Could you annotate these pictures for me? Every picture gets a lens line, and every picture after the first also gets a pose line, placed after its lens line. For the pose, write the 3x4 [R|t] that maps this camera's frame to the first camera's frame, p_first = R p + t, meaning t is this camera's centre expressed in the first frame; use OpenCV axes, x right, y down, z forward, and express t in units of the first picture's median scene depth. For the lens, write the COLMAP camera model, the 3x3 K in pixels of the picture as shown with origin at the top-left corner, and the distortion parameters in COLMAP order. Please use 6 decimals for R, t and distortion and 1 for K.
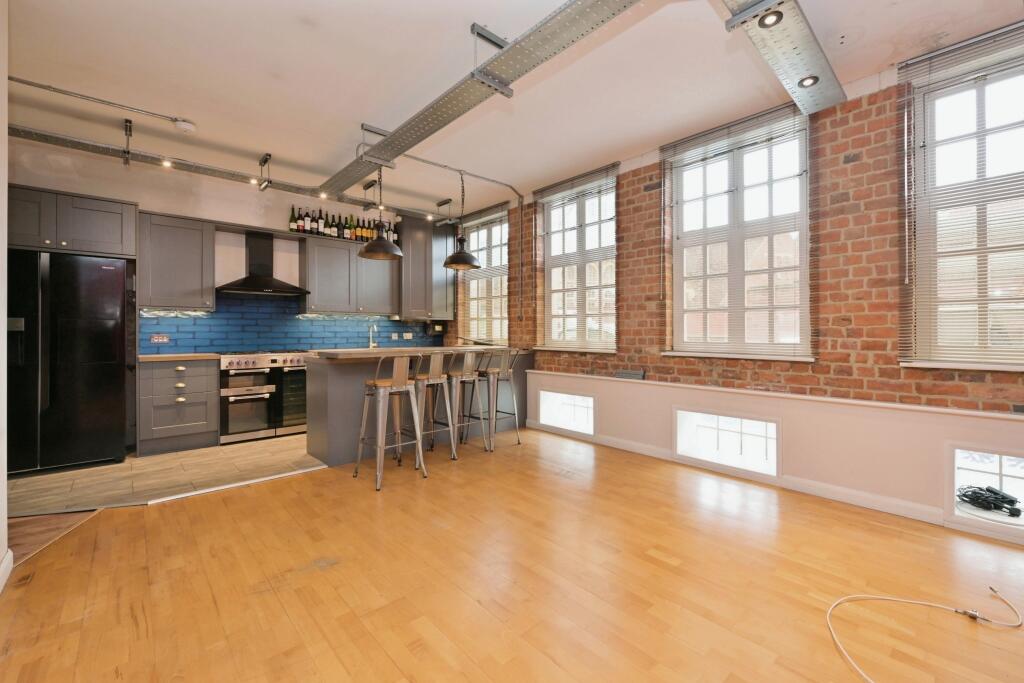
lens RADIAL K [[429.2, 0, 512.6], [0, 429.2, 328.1], [0, 0, 1]] dist [0.002379, 0.000127]
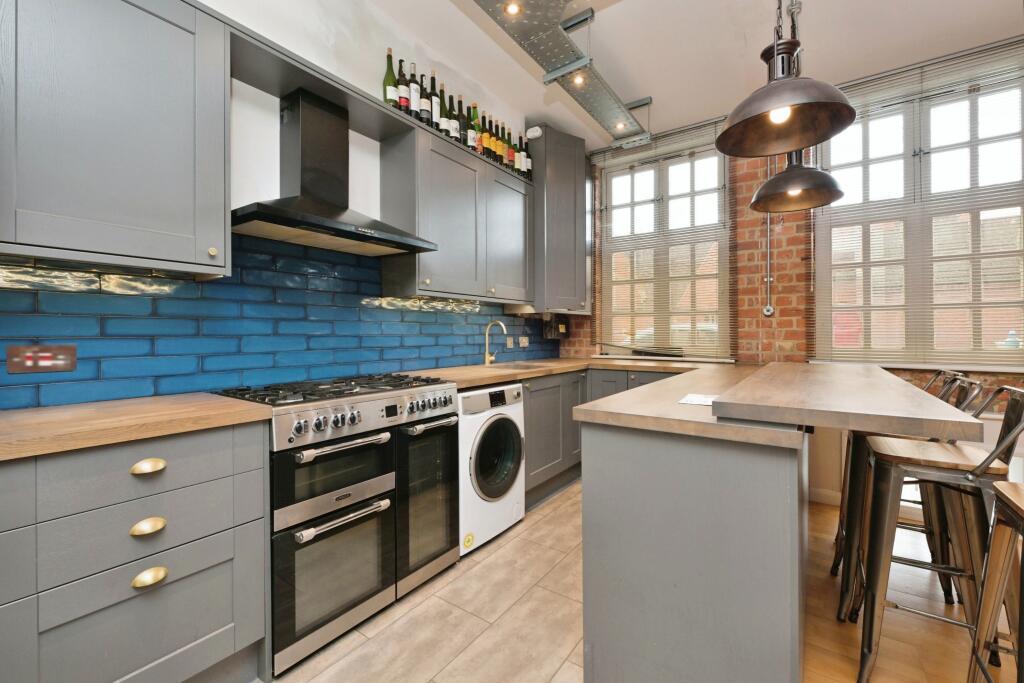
lens RADIAL K [[427.2, 0, 516.1], [0, 427.2, 334.9], [0, 0, 1]] dist [-0.002187, -0.000190]
pose [[0.975407, -0.000479, 0.220410, -0.478088], [-0.001545, 0.999958, 0.009011, 0.004369], [-0.220406, -0.009130, 0.975366, 0.538895]]
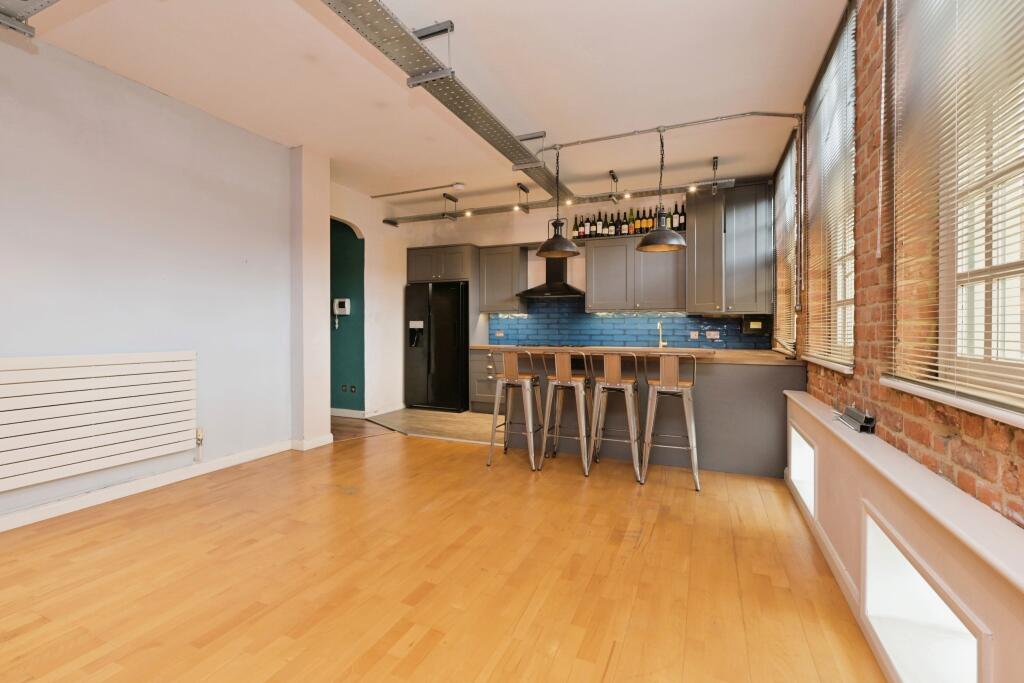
lens RADIAL K [[451.4, 0, 512.1], [0, 451.4, 328.3], [0, 0, 1]] dist [-0.000694, -0.000123]
pose [[0.418058, 0.001499, -0.908419, 0.475365], [0.004003, 0.999986, 0.003493, 0.001459], [0.908412, -0.005097, 0.418046, 0.359871]]
